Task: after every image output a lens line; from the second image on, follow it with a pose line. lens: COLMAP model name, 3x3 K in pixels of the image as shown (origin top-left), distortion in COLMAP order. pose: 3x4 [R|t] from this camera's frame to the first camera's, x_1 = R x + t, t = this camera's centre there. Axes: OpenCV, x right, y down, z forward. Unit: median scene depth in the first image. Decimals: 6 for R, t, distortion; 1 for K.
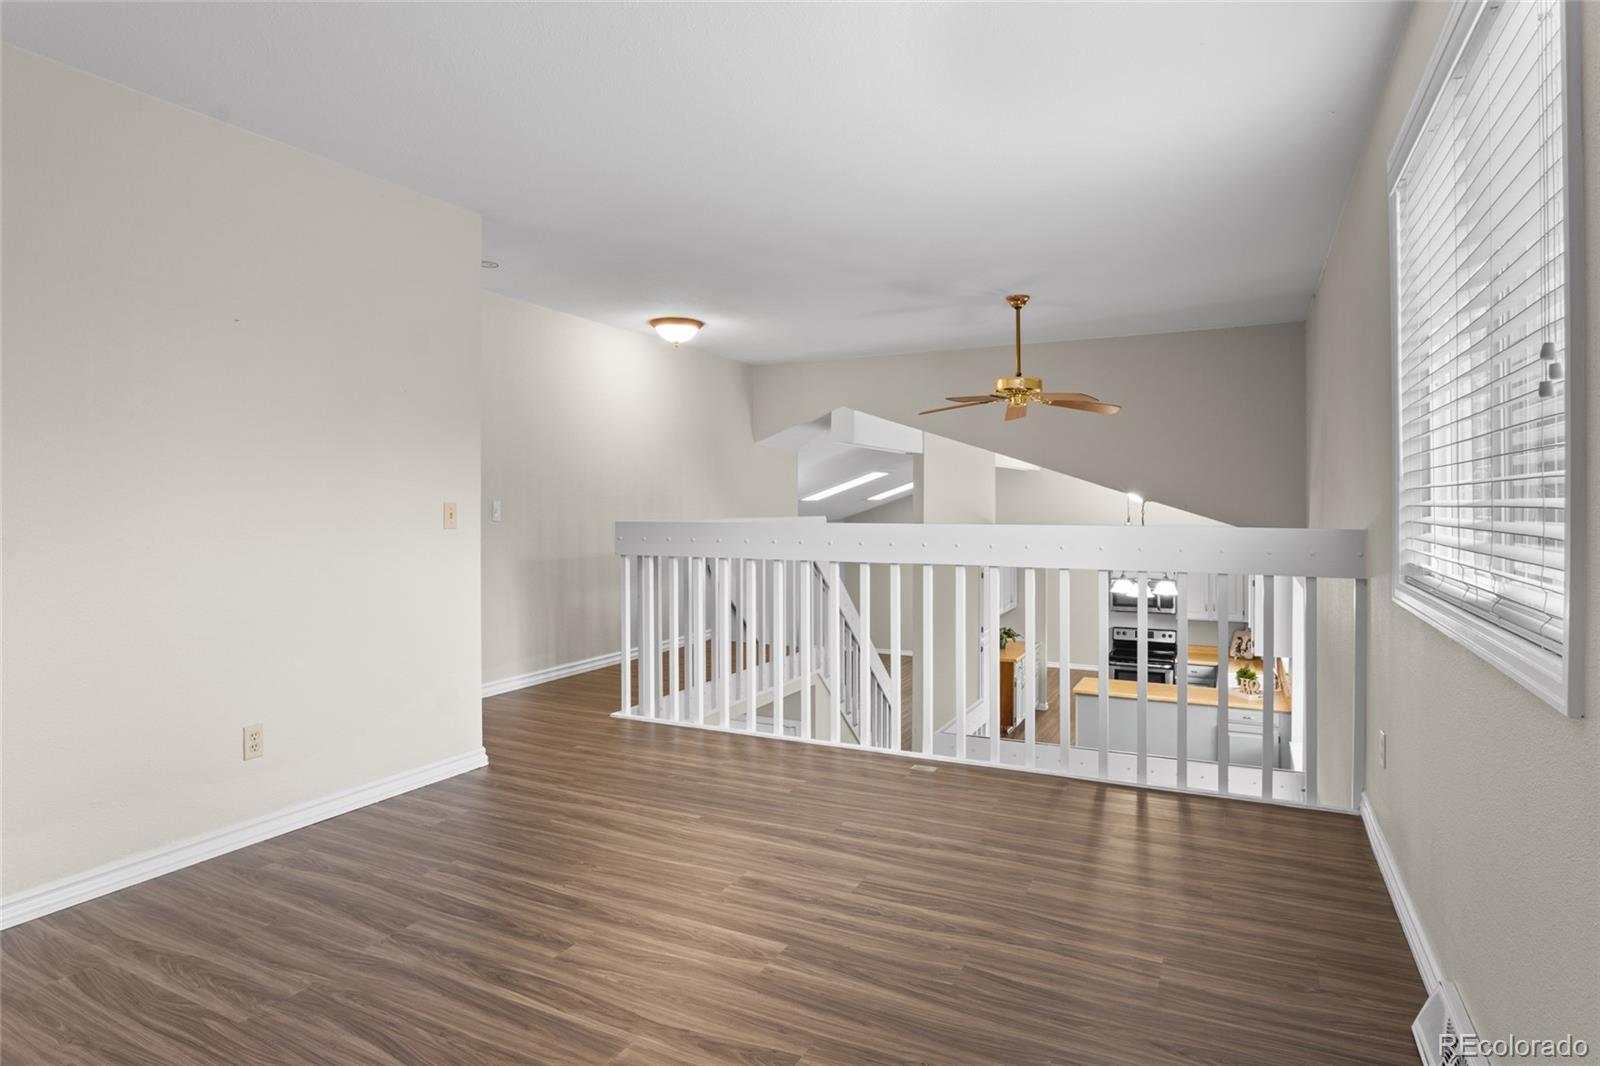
lens RADIAL K [[887.7, 0, 784.7], [0, 887.7, 500.9], [0, 0, 1]] dist [-0.026351, 0.000349]
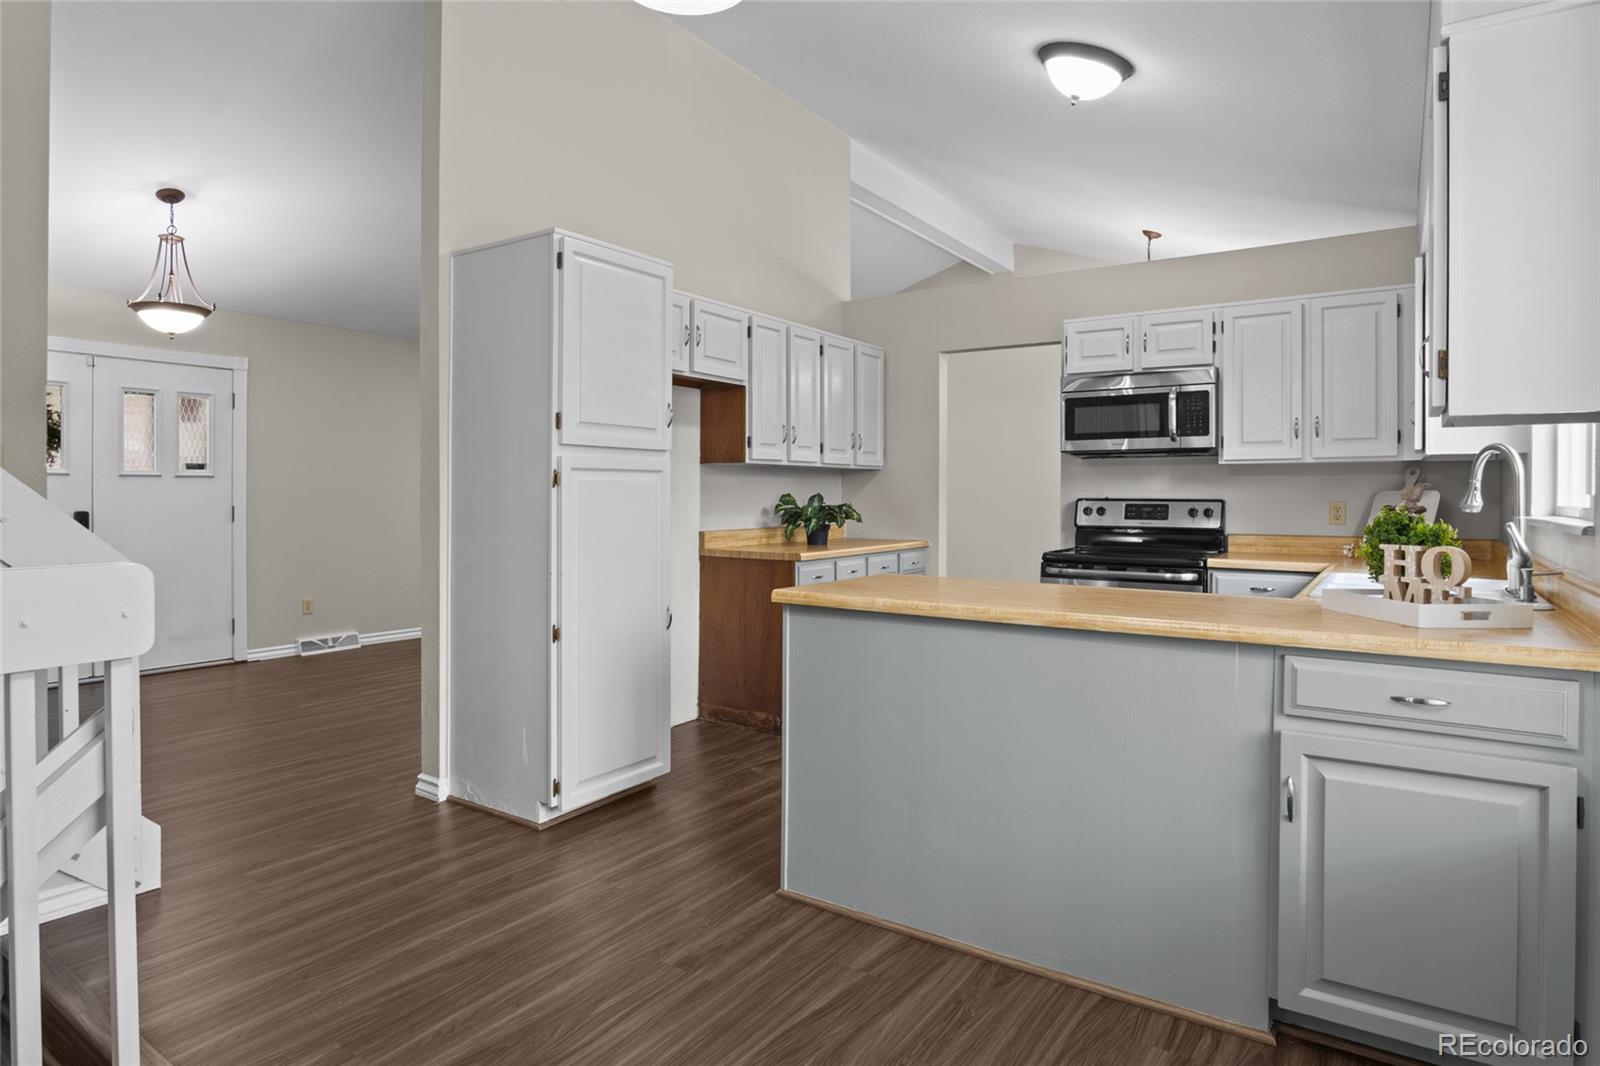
lens RADIAL K [[887.7, 0, 784.7], [0, 887.7, 500.9], [0, 0, 1]] dist [-0.026351, 0.000349]
pose [[0.991081, 0.007712, -0.133037, 1.004074], [-0.006326, 0.999921, 0.010842, 0.490783], [0.133111, -0.009903, 0.991052, 1.919895]]
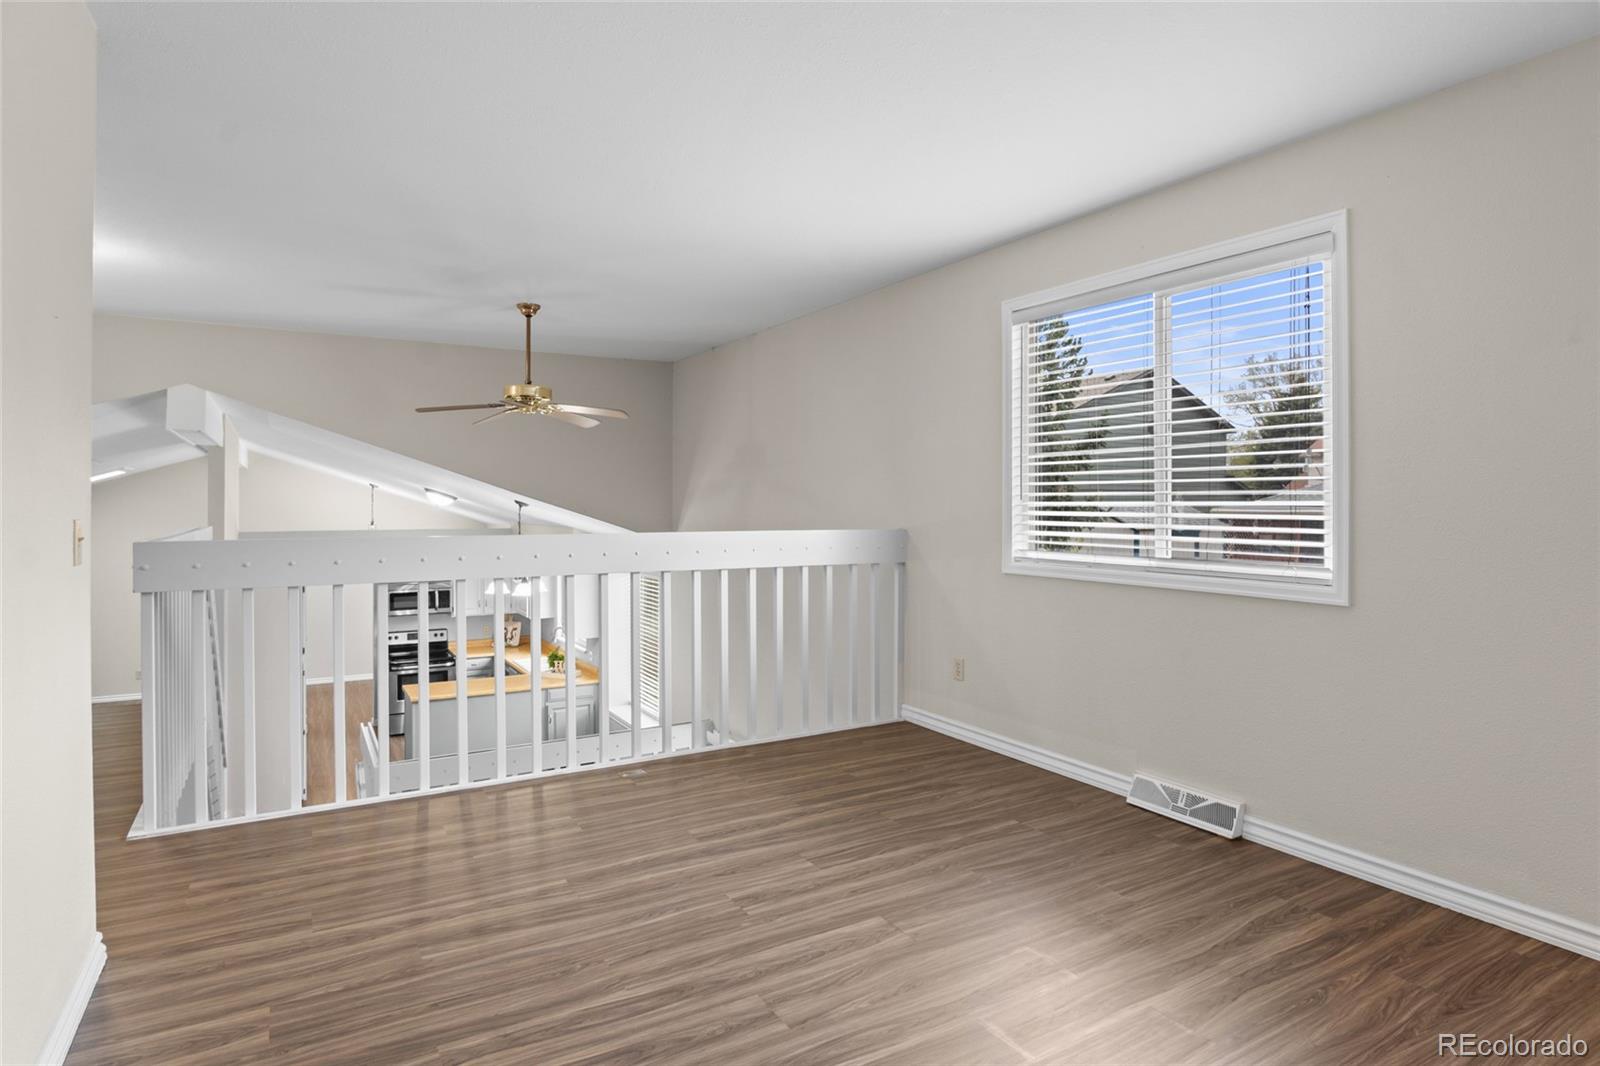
lens RADIAL K [[875.0, 0, 795.2], [0, 875.0, 499.9], [0, 0, 1]] dist [-0.024537, 0.002445]
pose [[0.529773, 0.004819, 0.848126, -0.713193], [-0.004592, 0.999985, -0.002813, -0.012881], [-0.848127, -0.002405, 0.529787, 0.369876]]
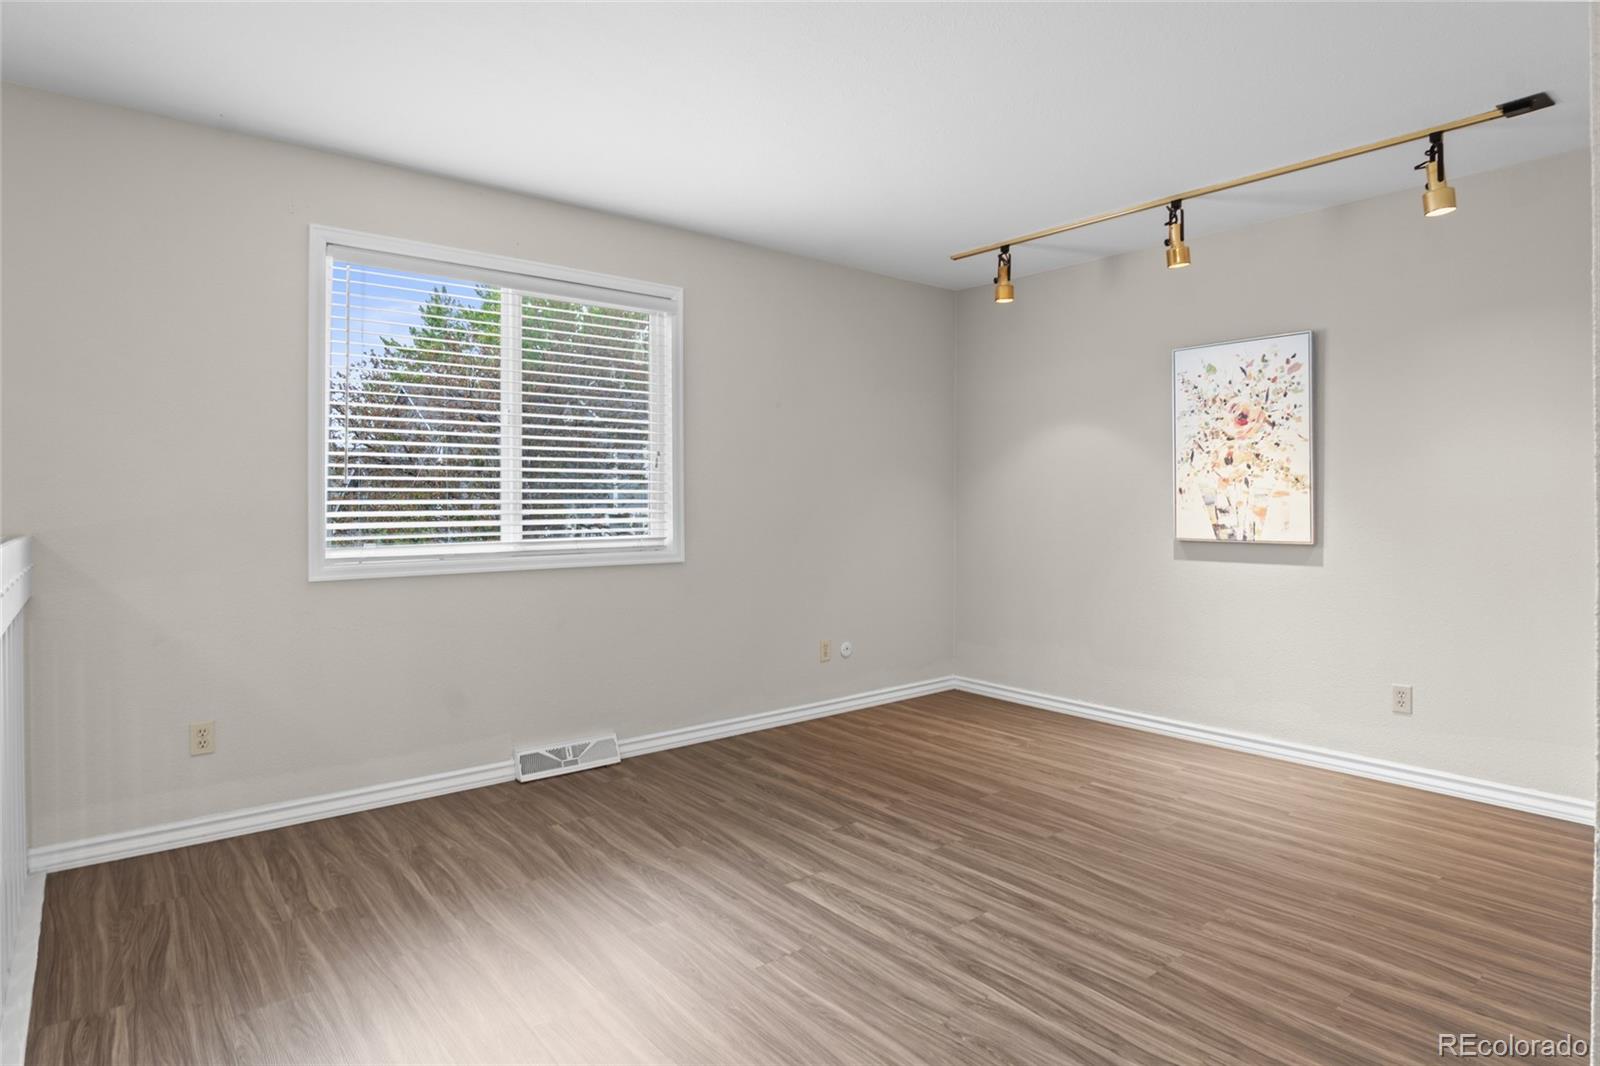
lens RADIAL K [[875.0, 0, 795.2], [0, 875.0, 499.9], [0, 0, 1]] dist [-0.024537, 0.002445]
pose [[-0.919181, 0.002315, 0.393828, -0.332385], [0.001125, 0.999994, -0.003252, 0.002305], [-0.393834, -0.002547, -0.919178, 1.479272]]
